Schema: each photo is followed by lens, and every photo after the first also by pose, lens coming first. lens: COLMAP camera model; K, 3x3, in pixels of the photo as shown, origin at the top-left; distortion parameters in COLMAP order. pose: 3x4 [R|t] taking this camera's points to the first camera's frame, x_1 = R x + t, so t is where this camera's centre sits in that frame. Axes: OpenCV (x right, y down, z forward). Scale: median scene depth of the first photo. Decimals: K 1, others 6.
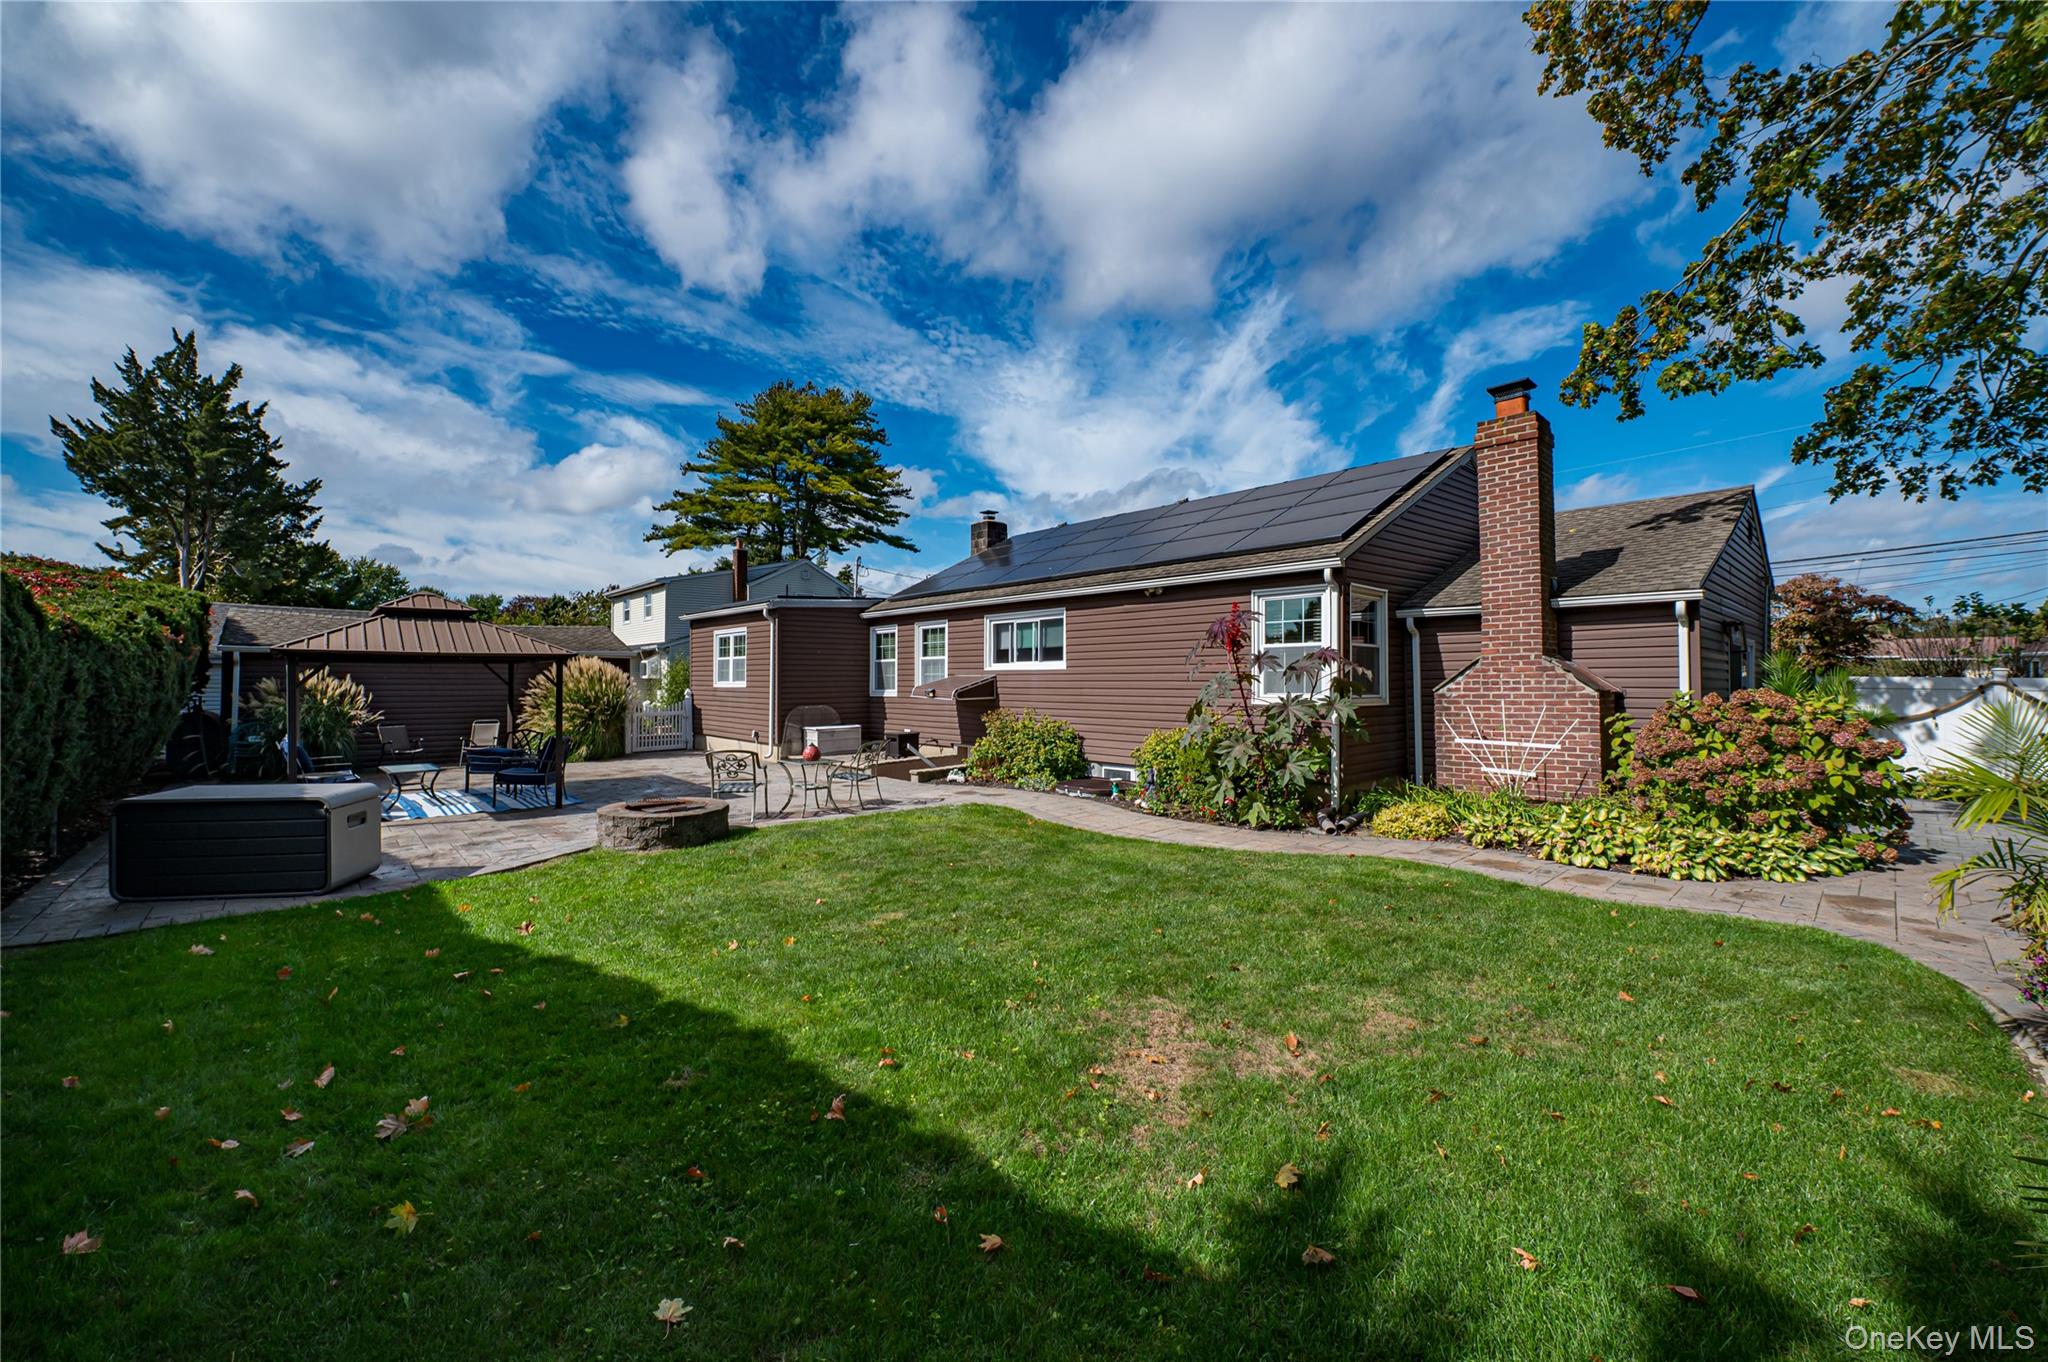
lens RADIAL K [[807.1, 0, 1021.4], [0, 807.1, 678.6], [0, 0, 1]] dist [-0.020001, -0.001084]
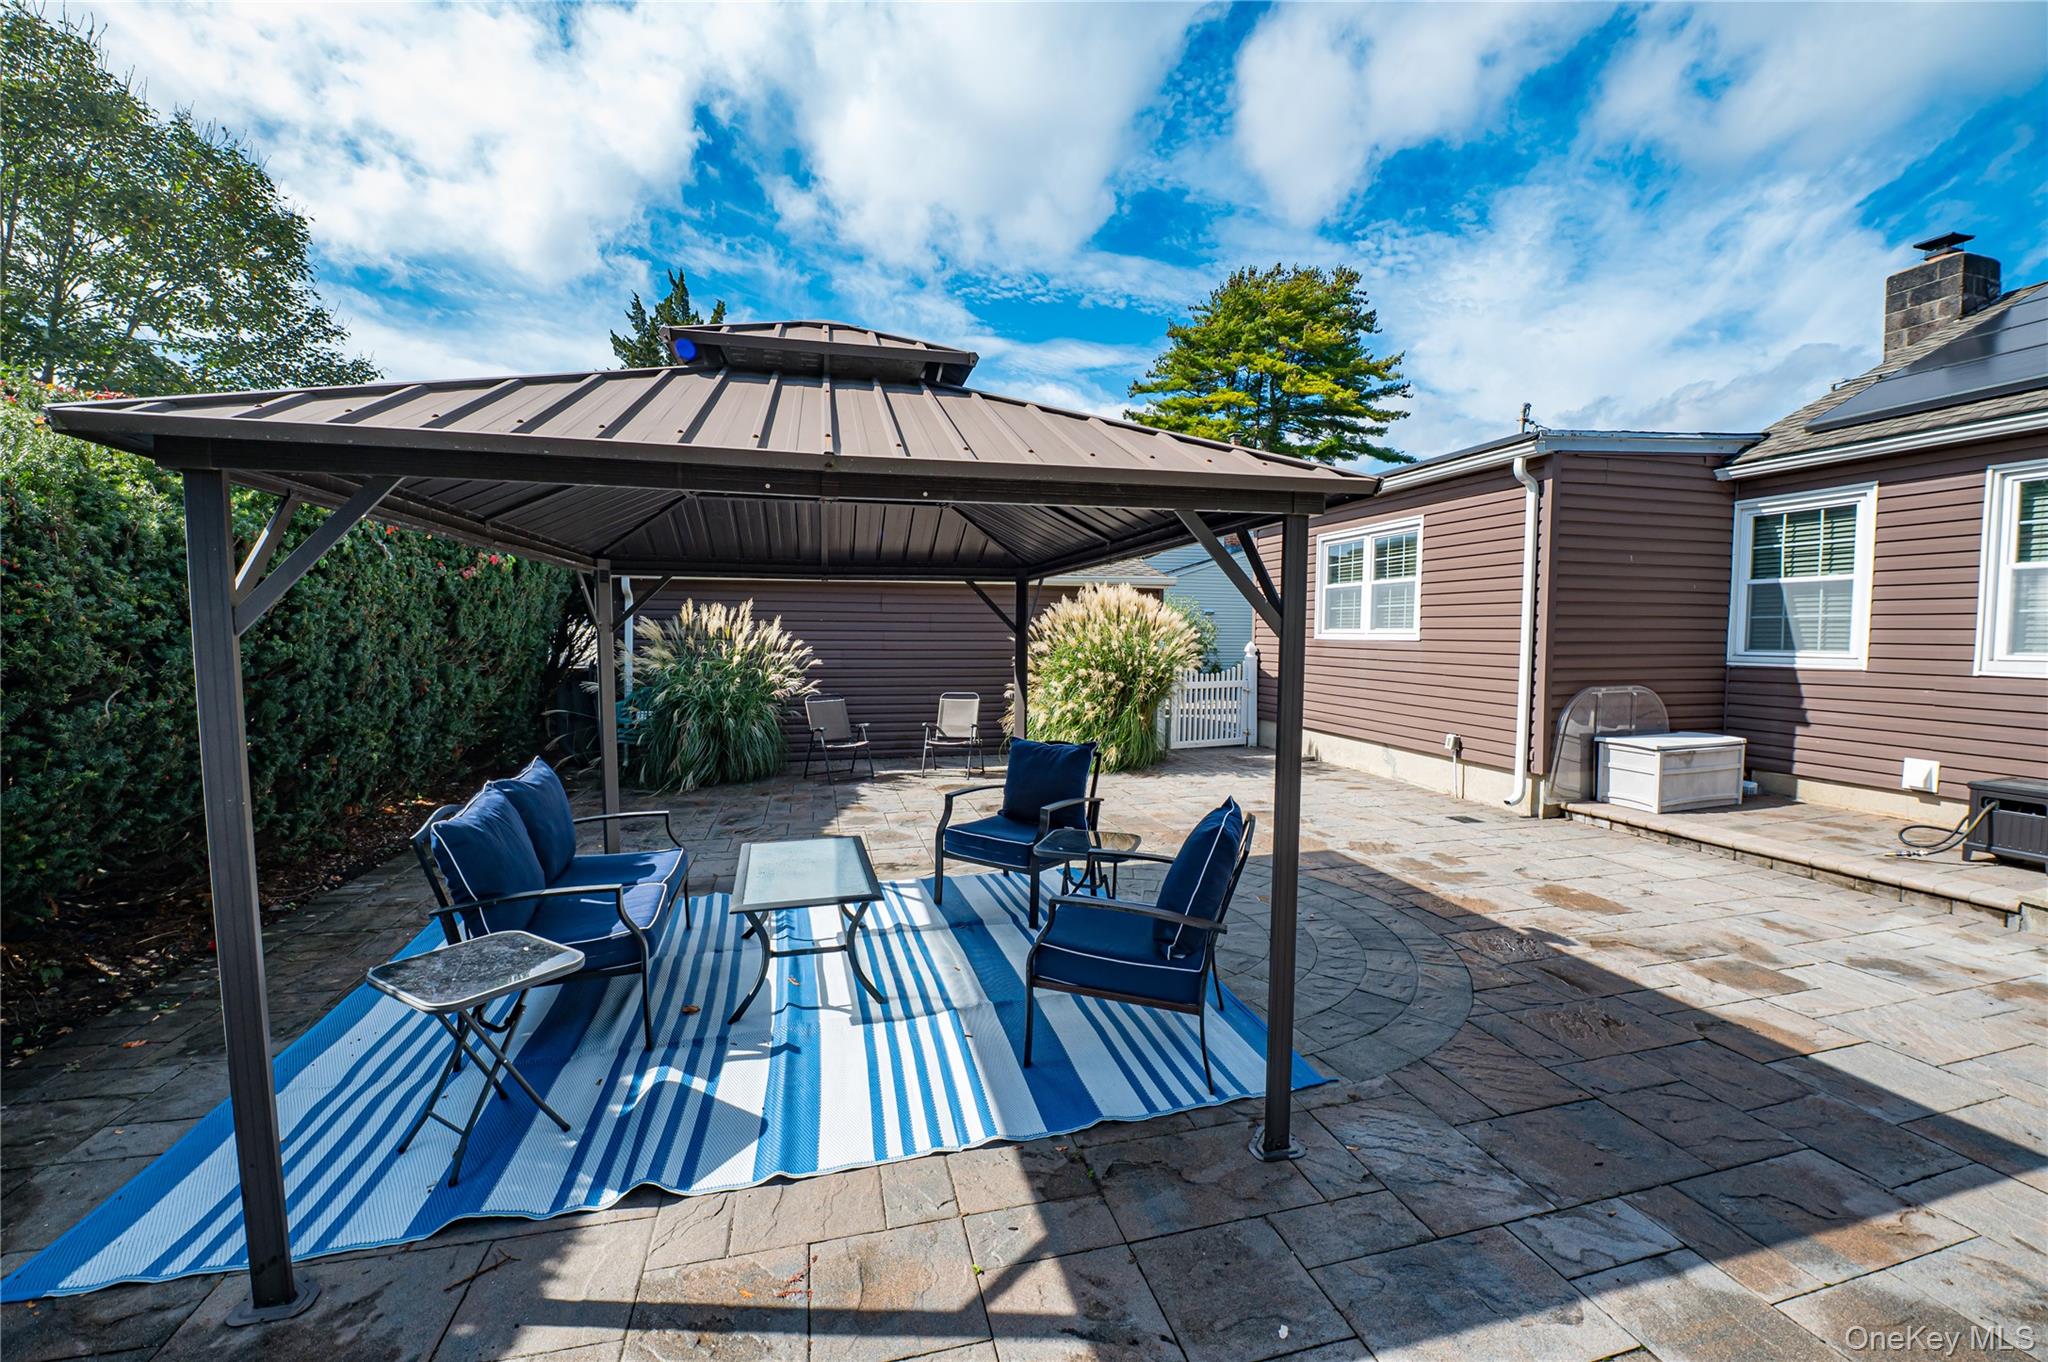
lens RADIAL K [[807.1, 0, 1028.3], [0, 807.1, 676.4], [0, 0, 1]] dist [-0.020001, -0.001084]
pose [[0.886930, 0.030109, -0.460922, -0.195654], [-0.004104, 0.998348, 0.057318, 0.003176], [0.461886, -0.048945, 0.885588, 0.278228]]
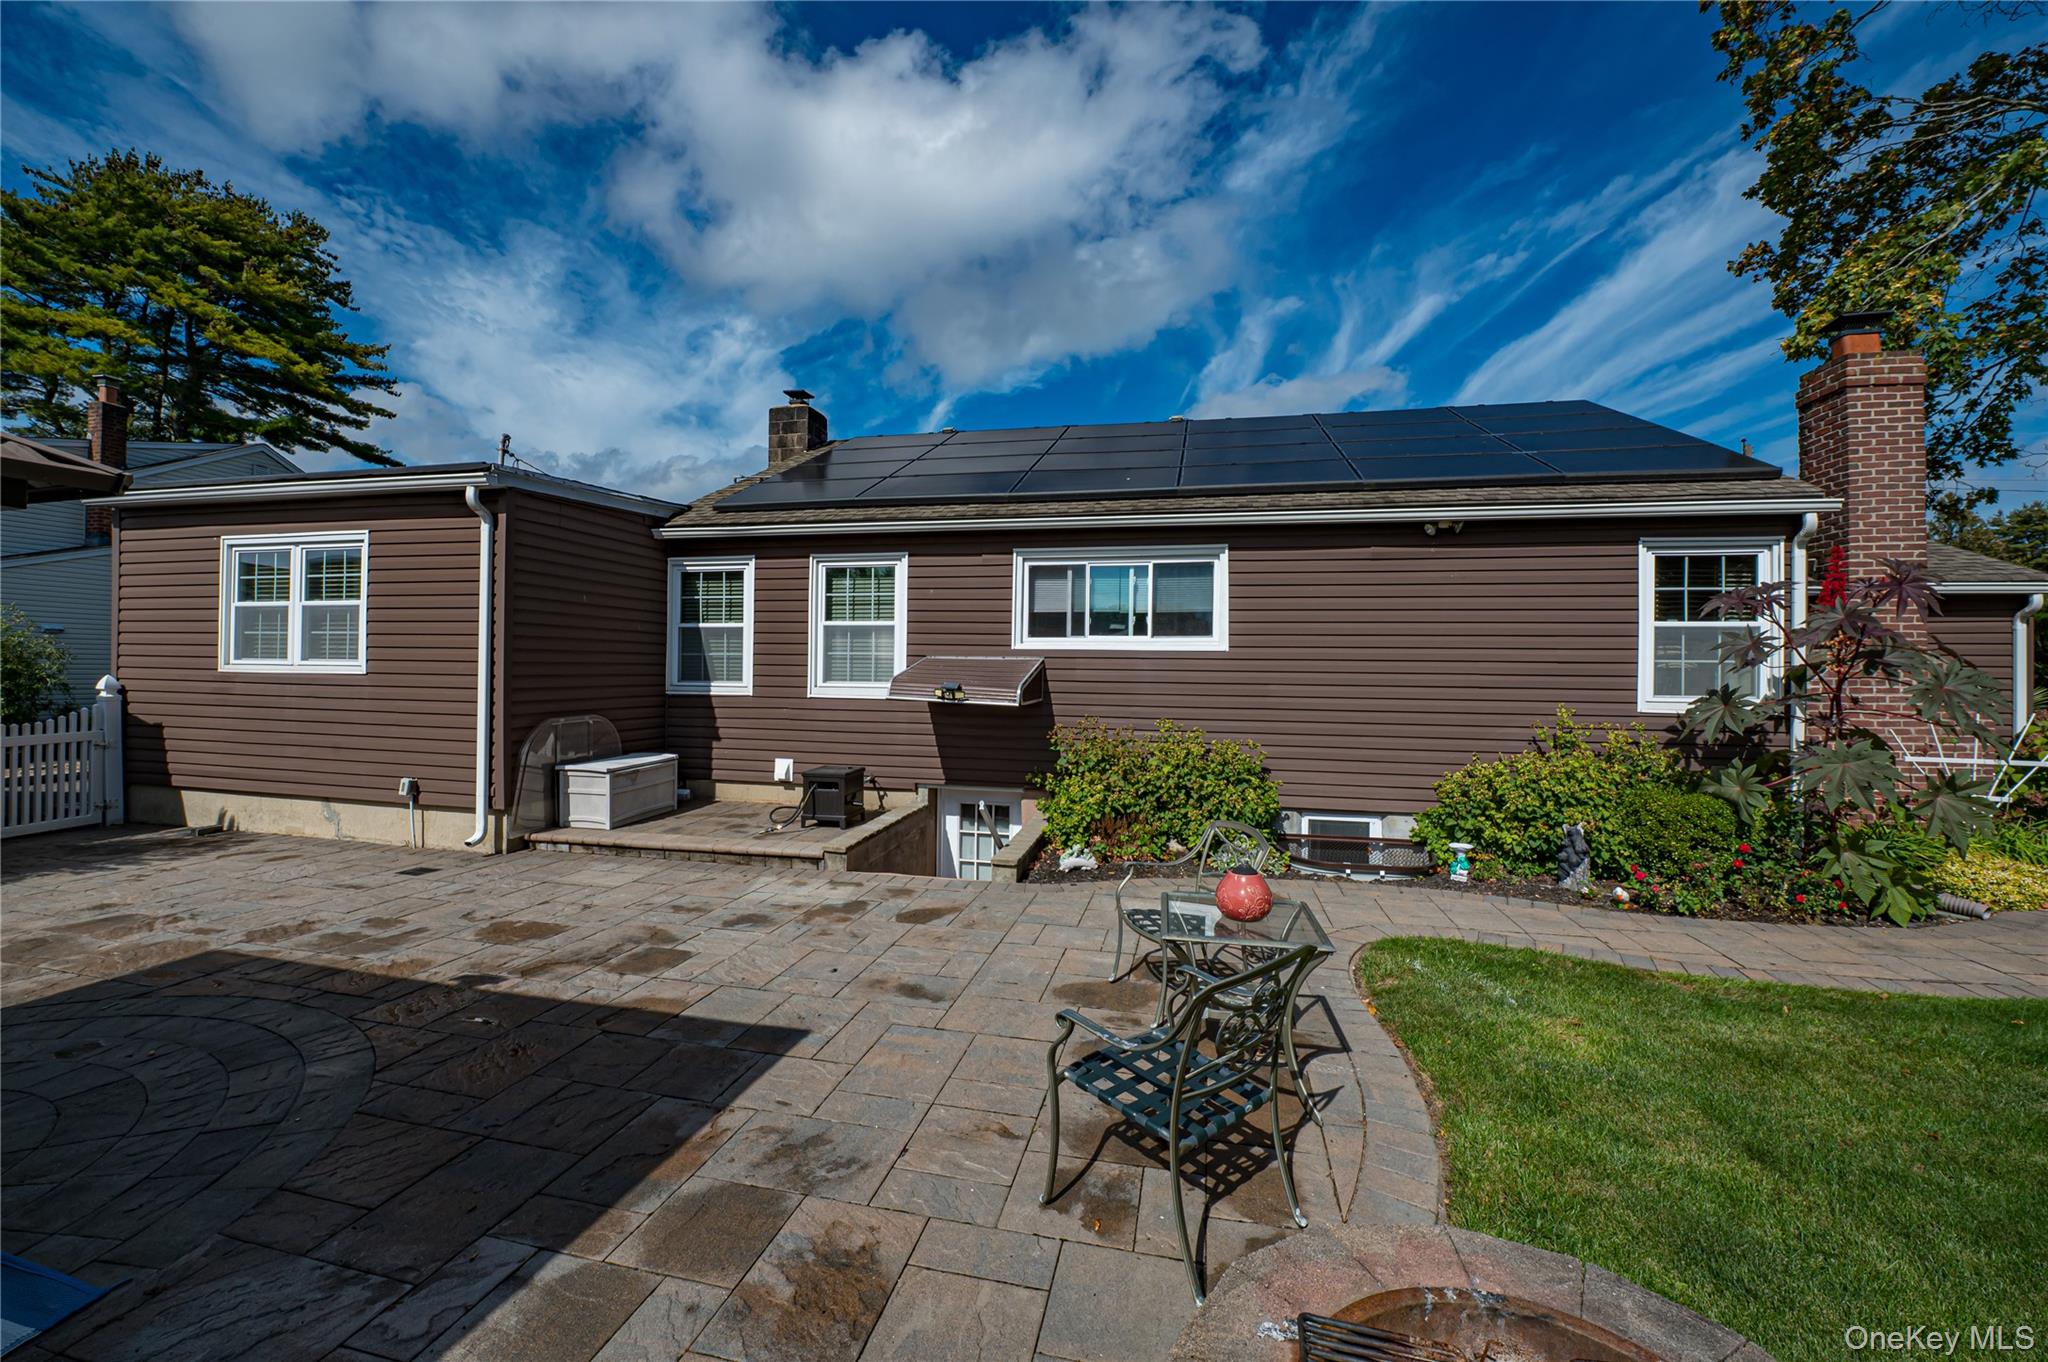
lens RADIAL K [[807.1, 0, 1026.4], [0, 807.1, 673.9], [0, 0, 1]] dist [-0.020001, -0.001084]
pose [[0.814123, 0.009096, 0.580622, -0.180711], [-0.015251, 0.999867, 0.005721, 0.001717], [-0.580493, -0.013513, 0.814153, 0.277267]]
